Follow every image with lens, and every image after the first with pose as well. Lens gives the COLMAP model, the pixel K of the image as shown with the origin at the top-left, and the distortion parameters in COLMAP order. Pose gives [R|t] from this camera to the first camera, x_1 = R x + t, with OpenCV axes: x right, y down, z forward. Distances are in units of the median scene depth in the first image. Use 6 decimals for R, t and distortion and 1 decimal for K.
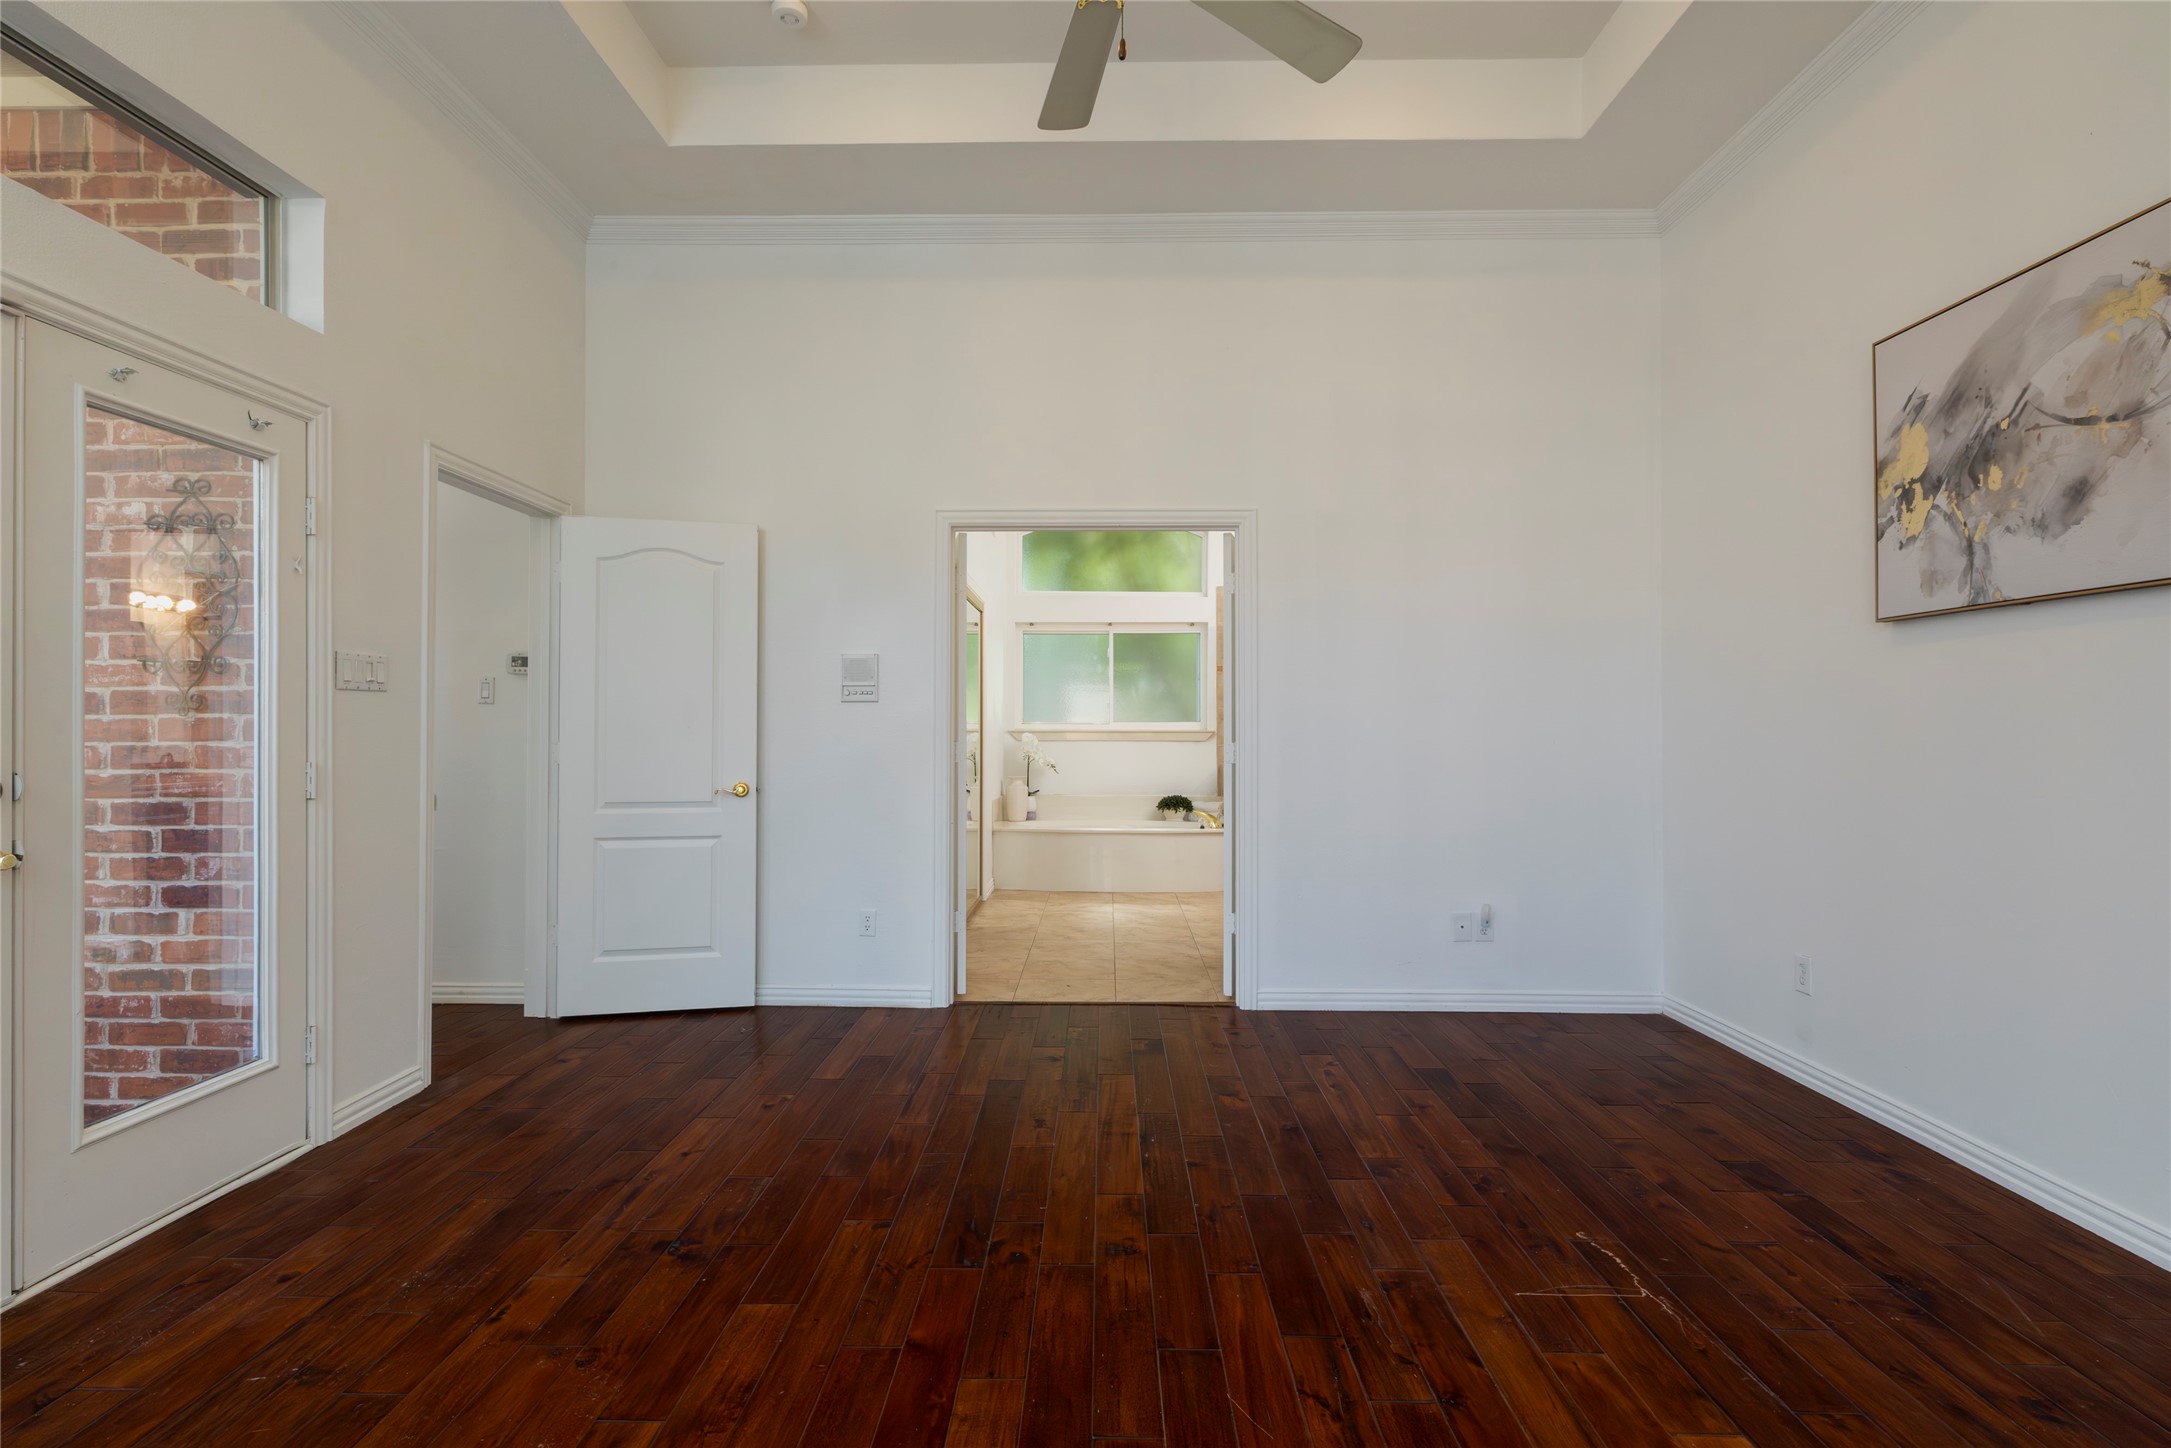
lens RADIAL K [[1061.1, 0, 1086.6], [0, 1061.1, 721.7], [0, 0, 1]] dist [0.001680, 0.000718]
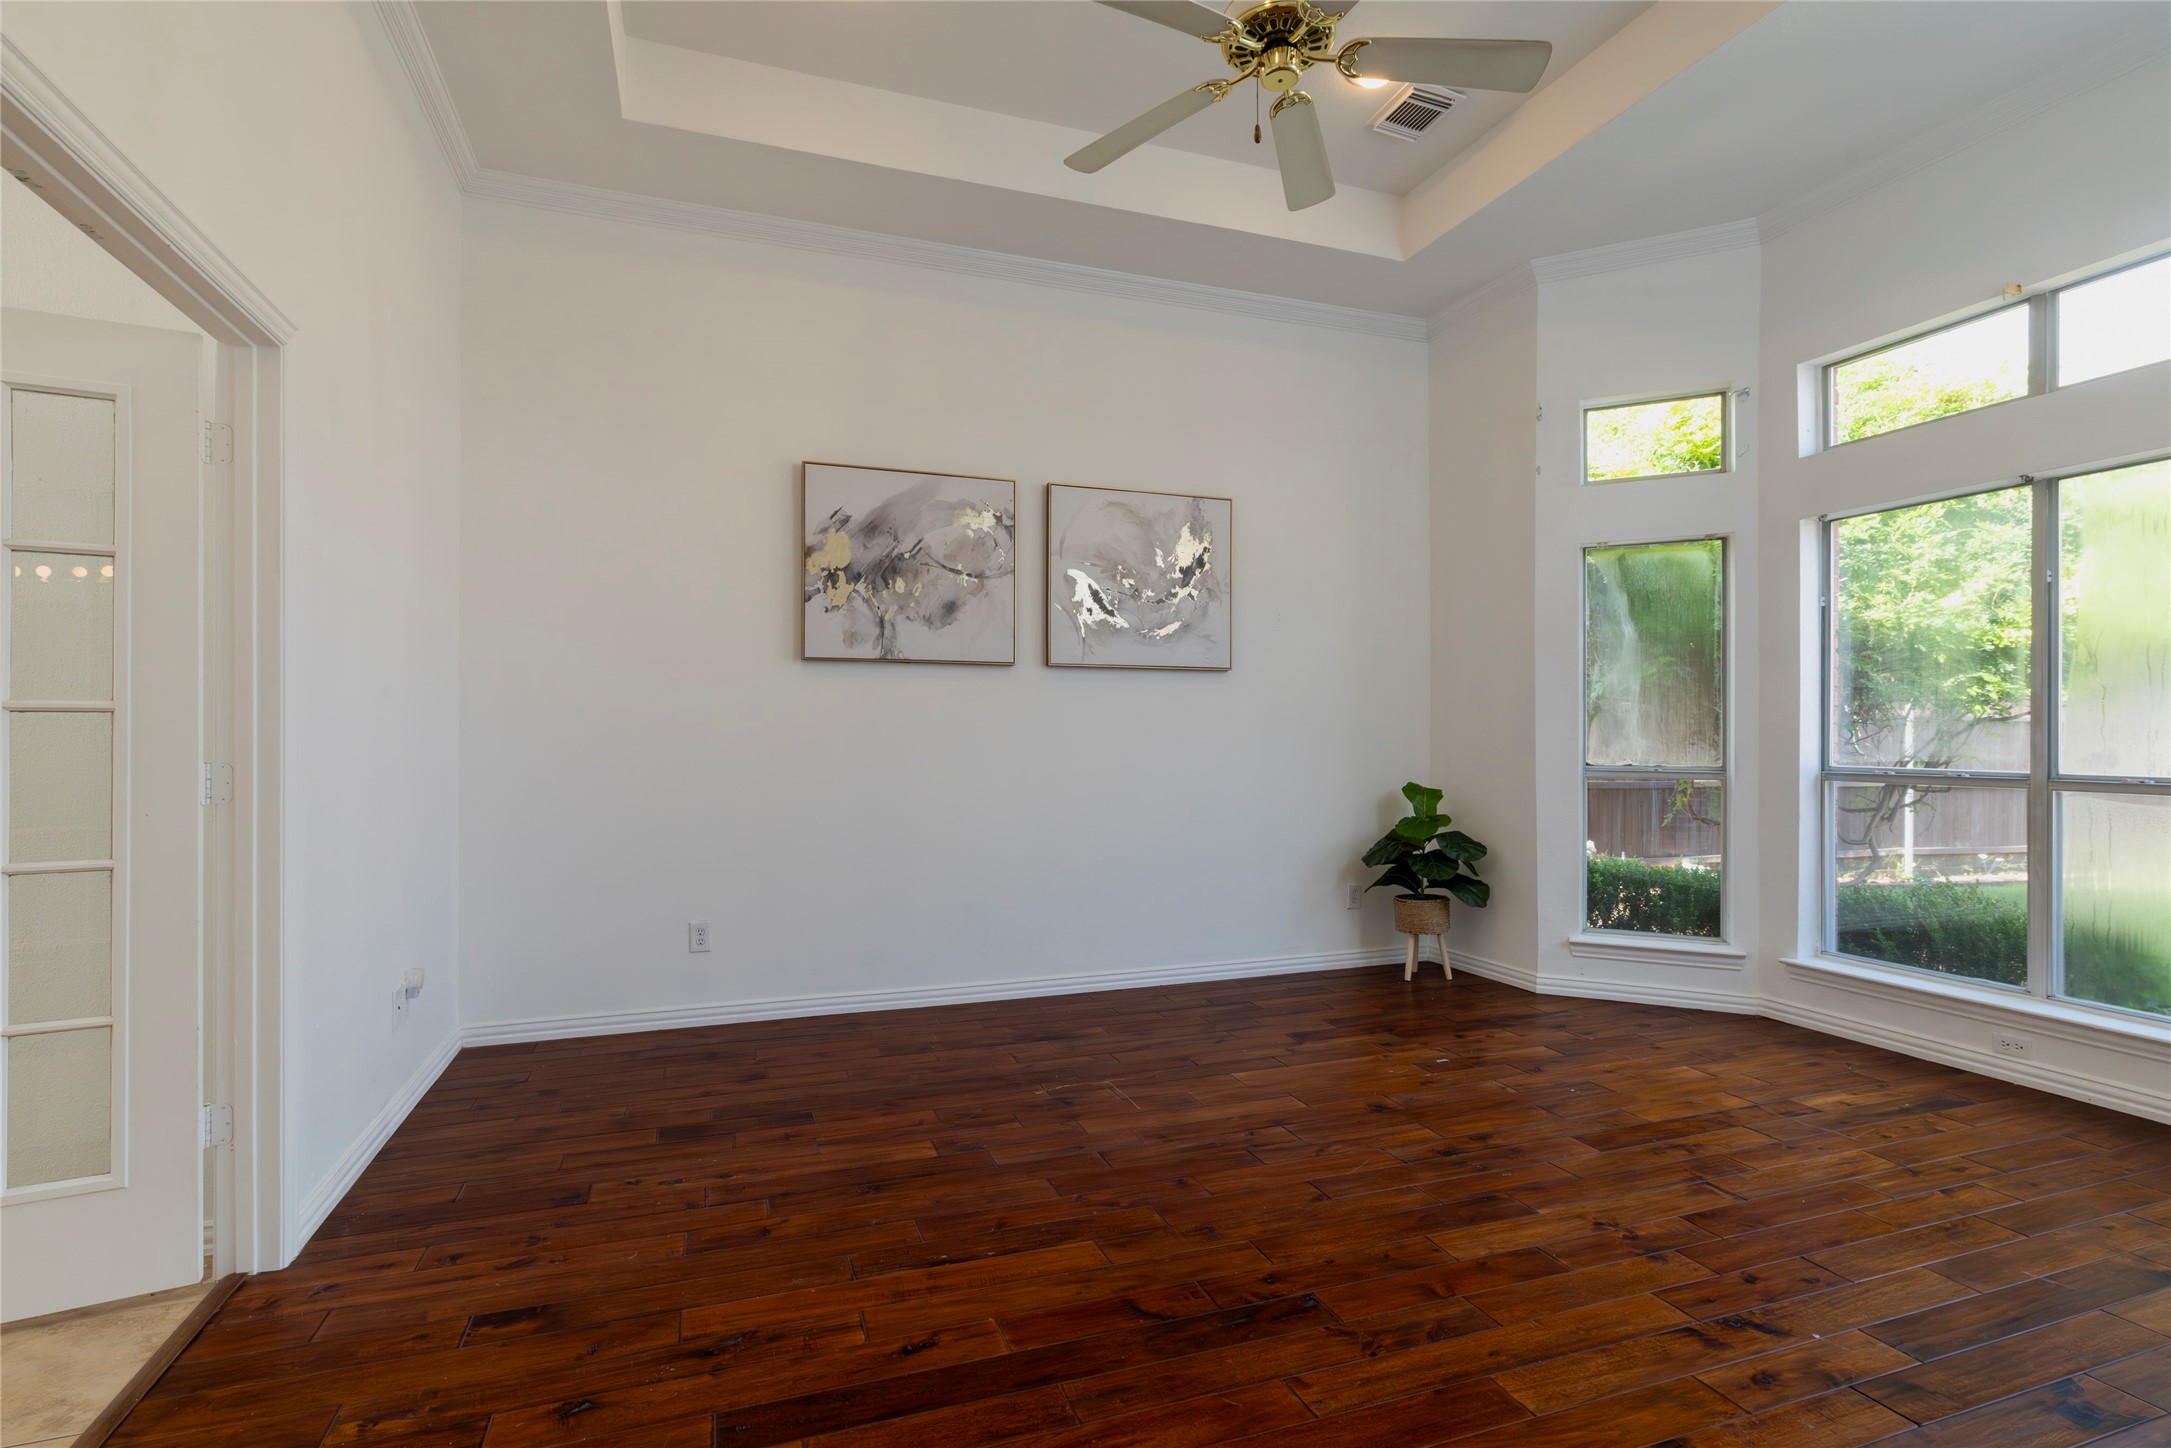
lens RADIAL K [[1061.1, 0, 1085.1], [0, 1061.1, 730.2], [0, 0, 1]] dist [0.001680, 0.000718]
pose [[-0.373746, 0.004088, 0.927522, -0.780767], [-0.007007, 0.999949, -0.007230, 0.008353], [-0.927505, -0.009202, -0.373699, 1.319030]]
